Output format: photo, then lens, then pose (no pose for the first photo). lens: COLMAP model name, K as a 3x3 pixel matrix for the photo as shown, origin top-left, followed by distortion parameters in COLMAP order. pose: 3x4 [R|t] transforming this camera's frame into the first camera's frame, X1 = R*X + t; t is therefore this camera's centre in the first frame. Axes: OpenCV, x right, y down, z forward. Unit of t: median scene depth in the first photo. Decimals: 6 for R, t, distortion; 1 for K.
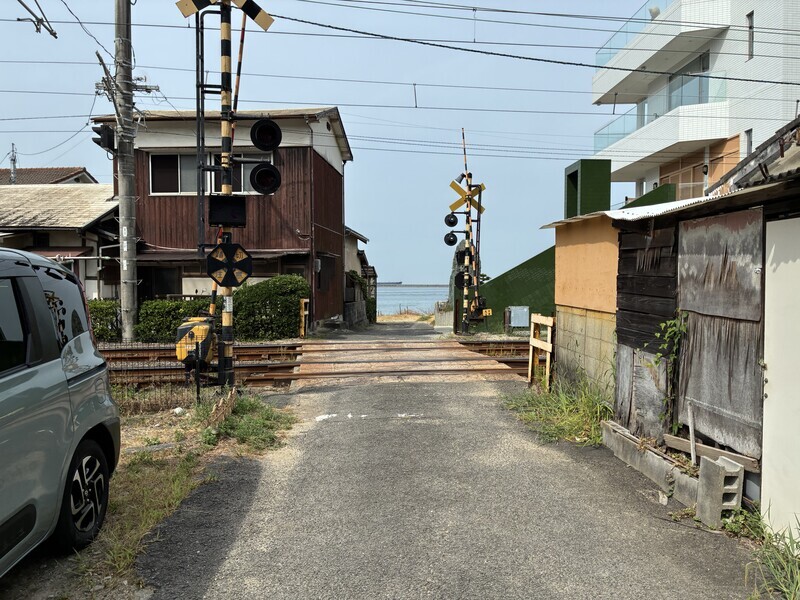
lens RADIAL K [[585.2, 0, 402.7], [0, 585.2, 280.3], [0, 0, 1]] dist [0.004900, -0.054796]
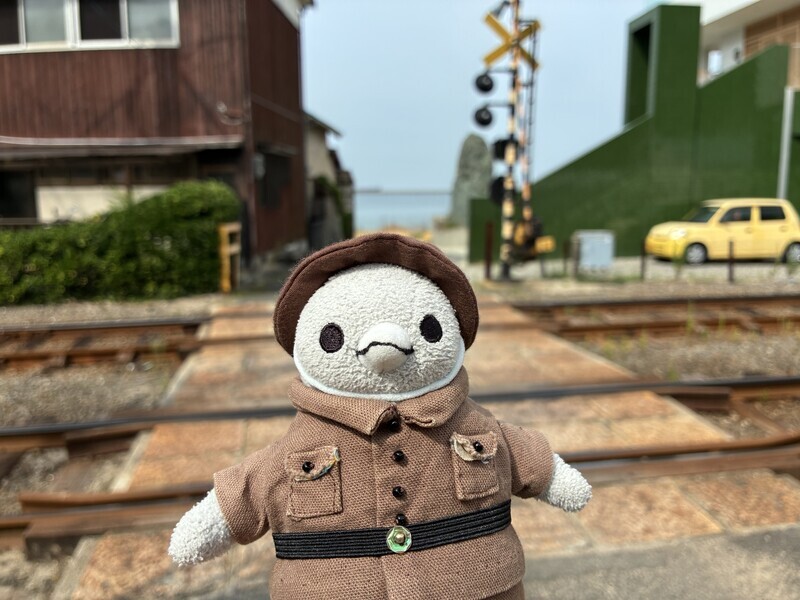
lens RADIAL K [[585.2, 0, 402.7], [0, 585.2, 280.3], [0, 0, 1]] dist [0.004900, -0.054796]
pose [[0.999171, -0.013148, 0.038536, -0.021428], [0.006910, 0.987457, 0.157736, -0.003629], [-0.040127, -0.157339, 0.986729, 0.407188]]
